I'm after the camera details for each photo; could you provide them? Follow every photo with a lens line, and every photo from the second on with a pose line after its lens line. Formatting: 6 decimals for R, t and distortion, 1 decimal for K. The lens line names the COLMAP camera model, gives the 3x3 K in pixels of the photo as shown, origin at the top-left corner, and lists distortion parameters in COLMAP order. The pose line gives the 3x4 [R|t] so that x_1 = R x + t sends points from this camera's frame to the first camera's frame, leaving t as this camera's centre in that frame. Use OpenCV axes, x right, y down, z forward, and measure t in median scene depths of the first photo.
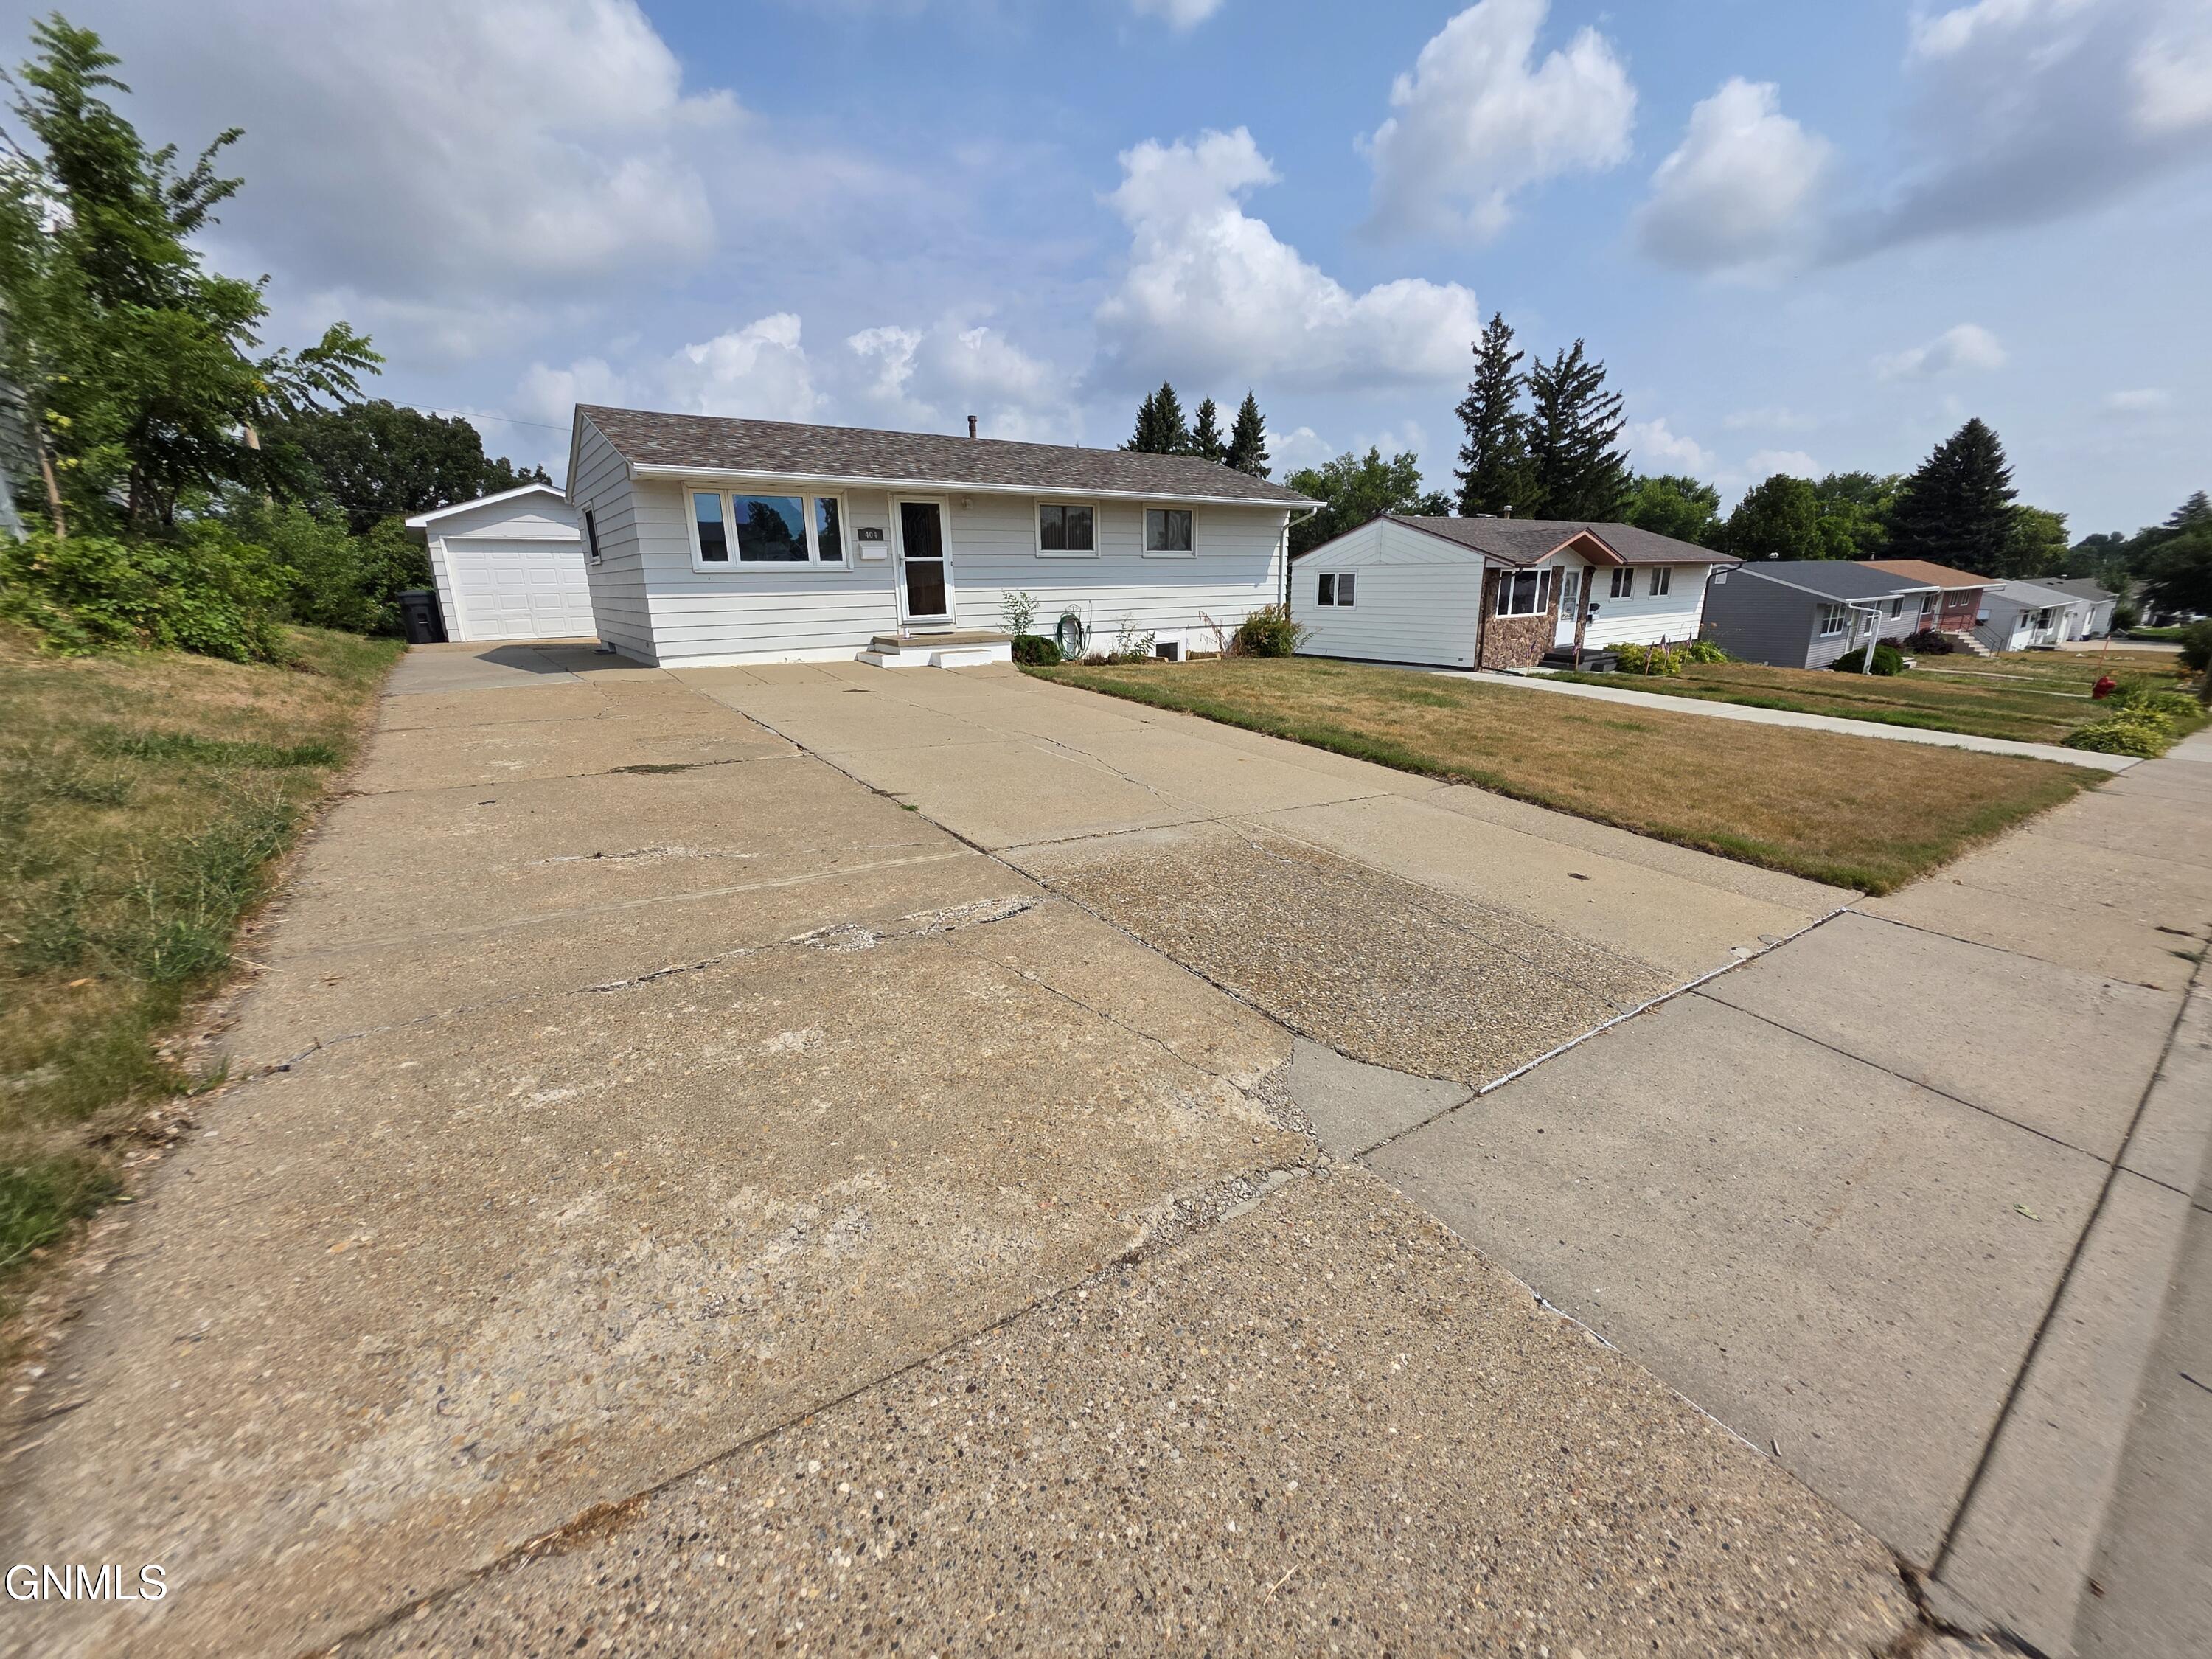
lens RADIAL K [[891.3, 0, 1111.5], [0, 891.3, 829.1], [0, 0, 1]] dist [-0.000290, 0.001889]
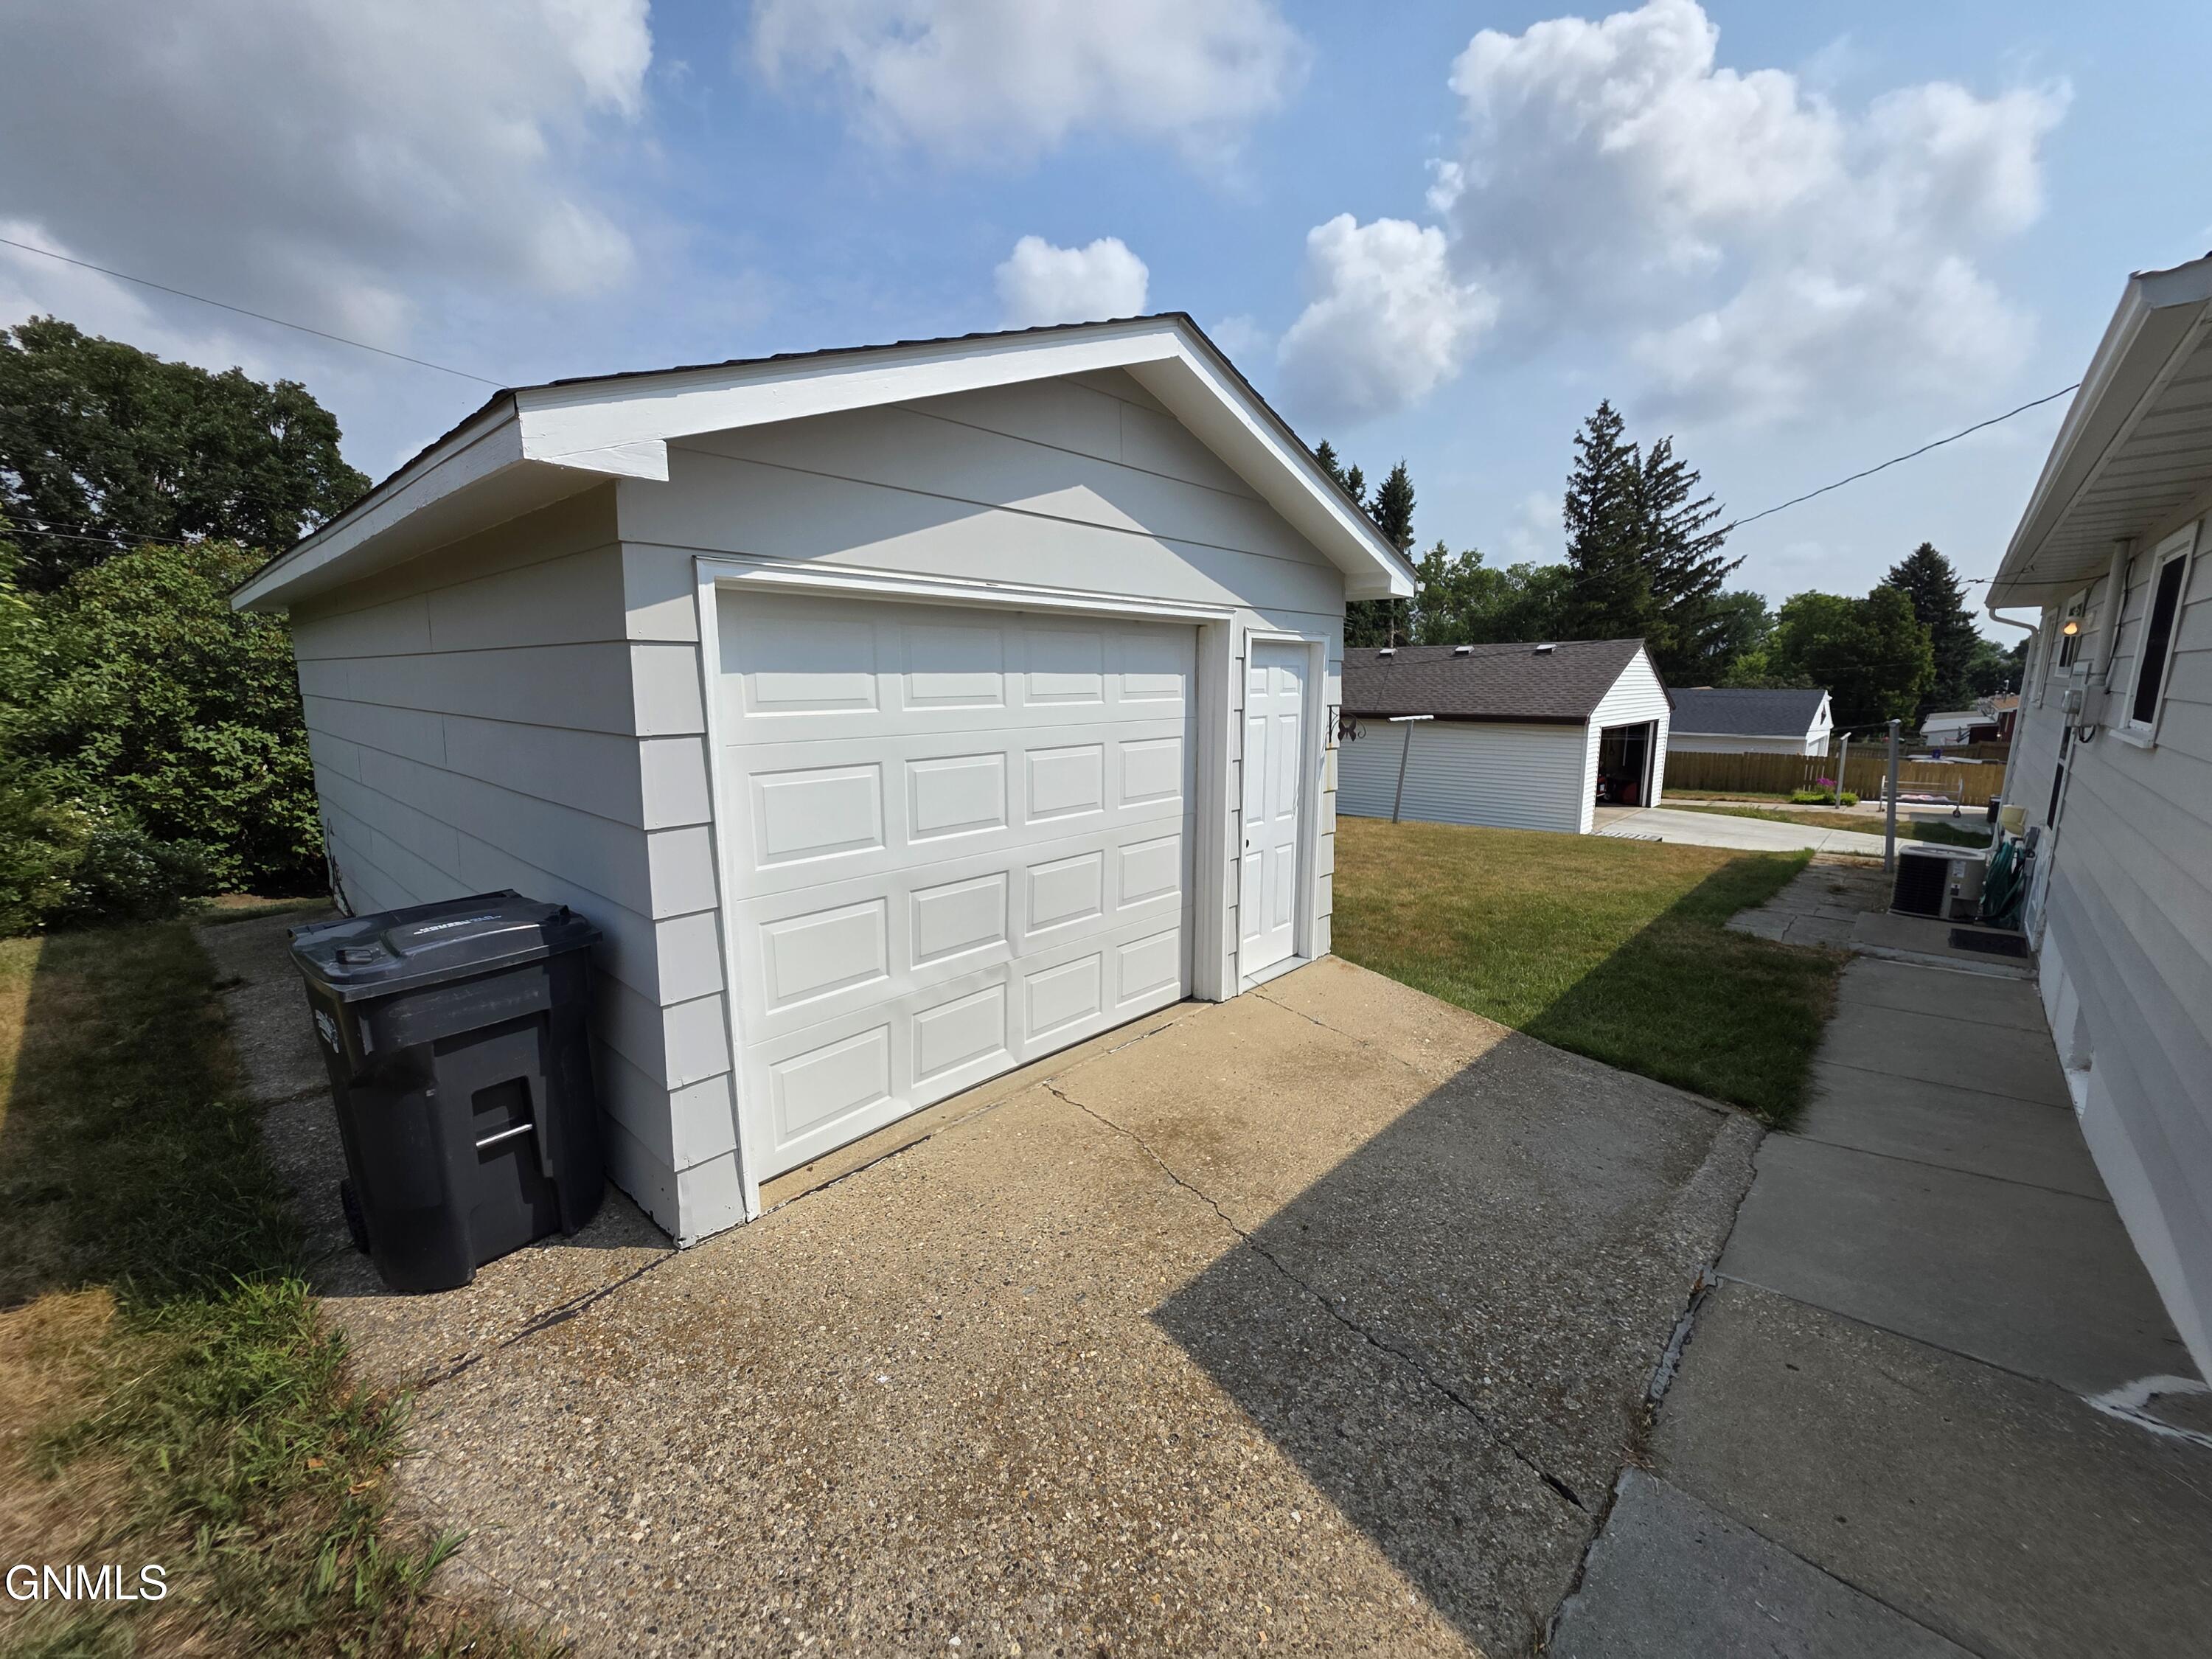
lens RADIAL K [[891.3, 0, 1115.4], [0, 891.3, 831.5], [0, 0, 1]] dist [-0.000290, 0.001889]
pose [[0.982694, -0.016658, 0.184484, -0.362370], [0.034775, 0.994831, -0.095409, -0.136767], [-0.181941, 0.100173, 0.978194, 0.432298]]
